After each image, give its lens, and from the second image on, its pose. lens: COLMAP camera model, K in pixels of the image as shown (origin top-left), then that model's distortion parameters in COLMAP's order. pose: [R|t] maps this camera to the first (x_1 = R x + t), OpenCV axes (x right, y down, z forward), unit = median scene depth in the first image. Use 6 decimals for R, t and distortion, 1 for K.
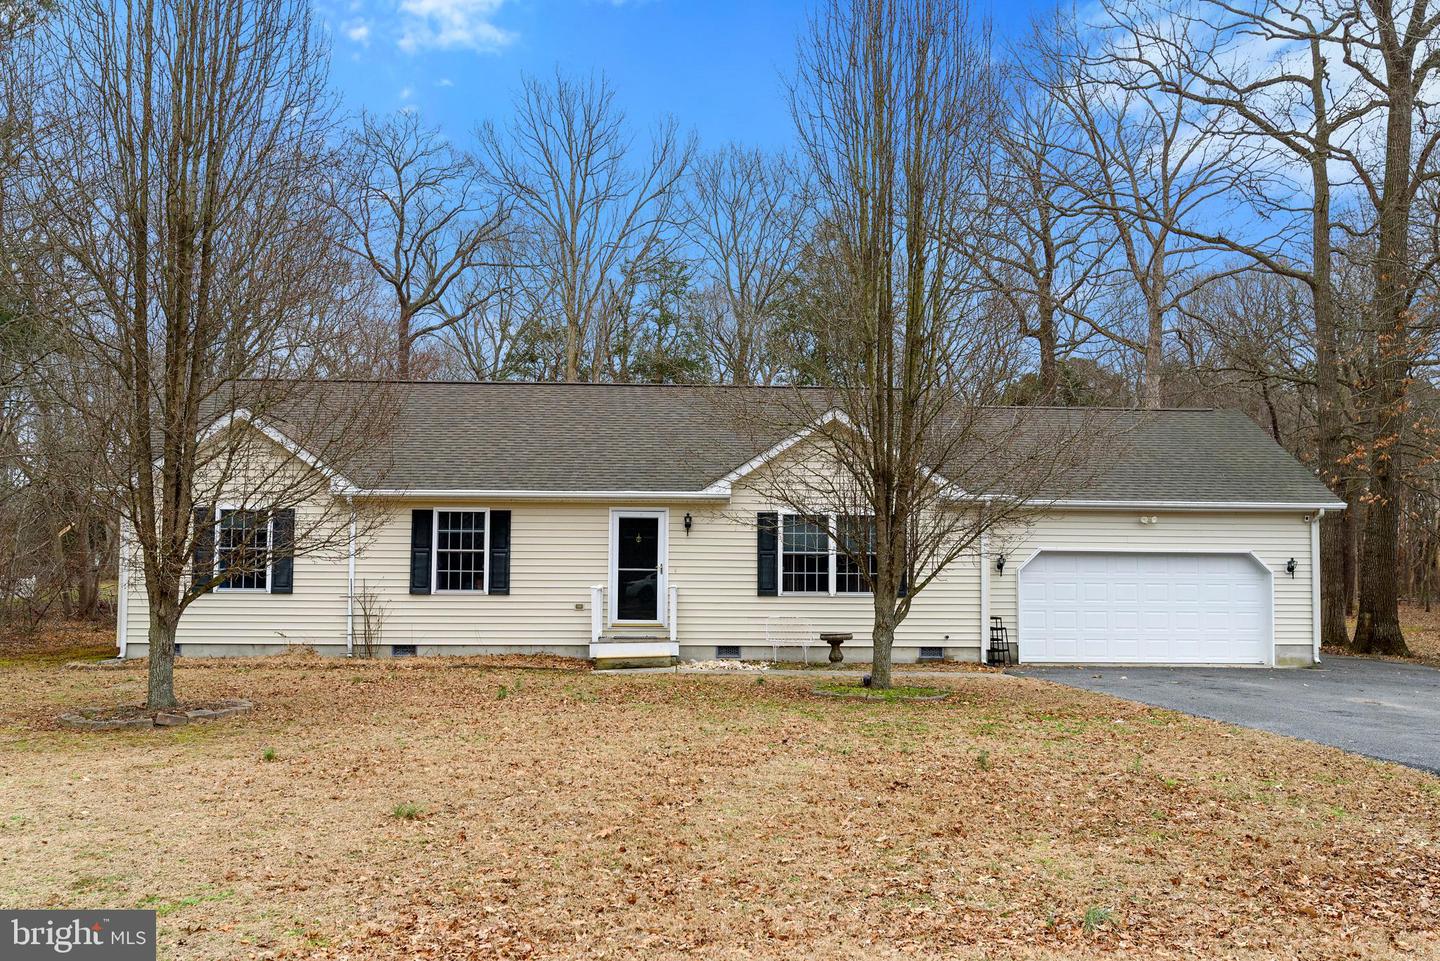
lens RADIAL K [[1182.1, 0, 720.0], [0, 1182.1, 480.5], [0, 0, 1]] dist [-0.001316, -0.002027]
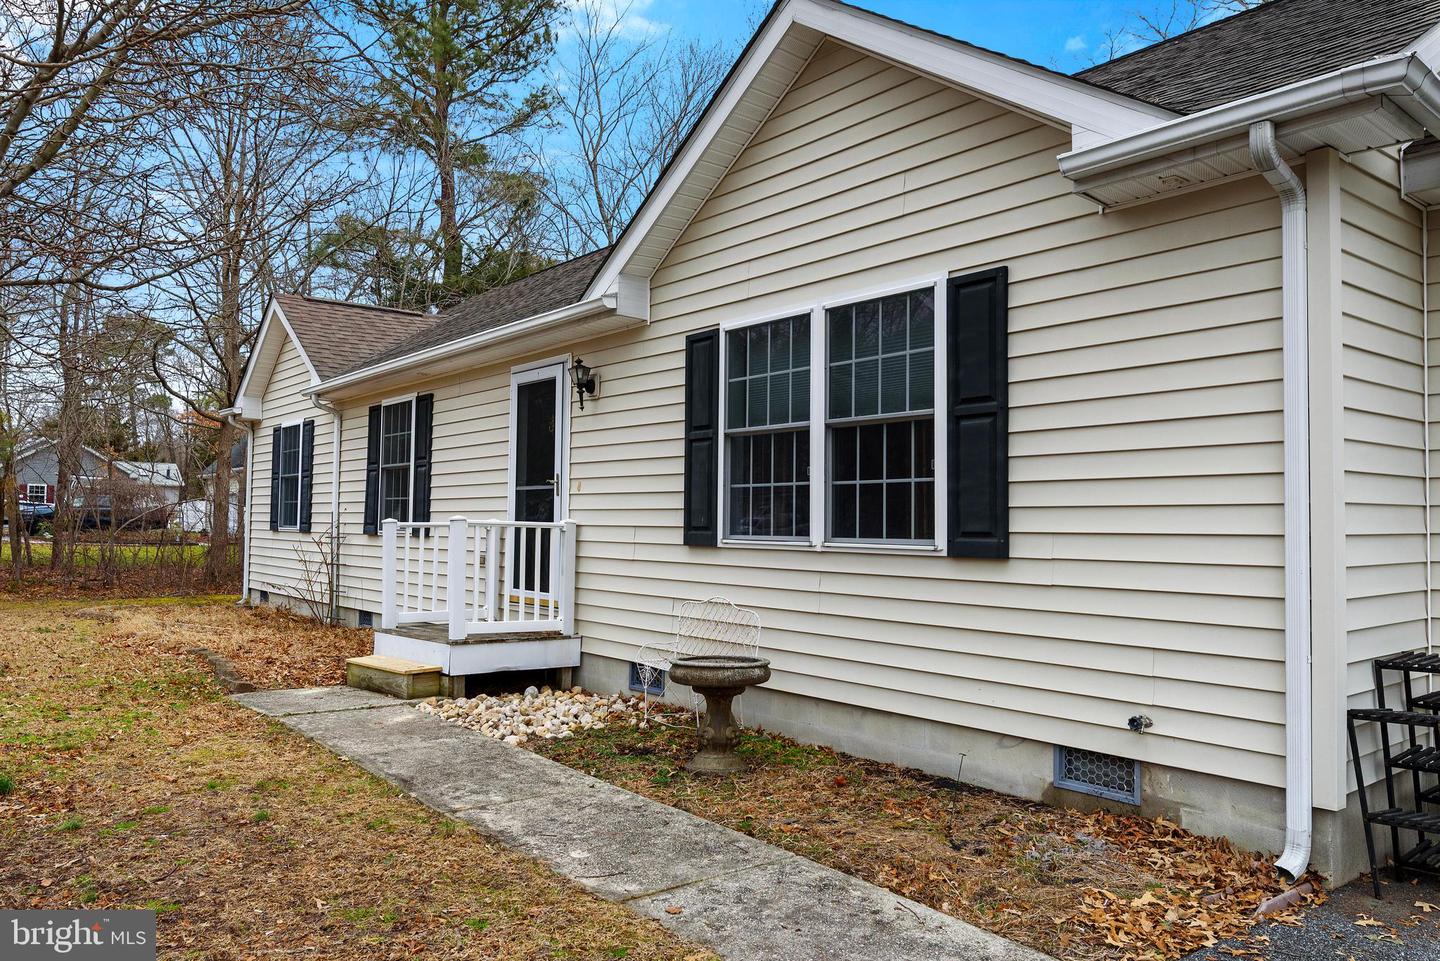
lens RADIAL K [[1038.6, 0, 720.0], [0, 1038.6, 480.5], [0, 0, 1]] dist [-0.000431, -0.000245]
pose [[0.606978, -0.034237, -0.793981, 0.311409], [0.058322, 0.998297, 0.001538, 0.075808], [0.792576, -0.047240, 0.607941, 0.796270]]
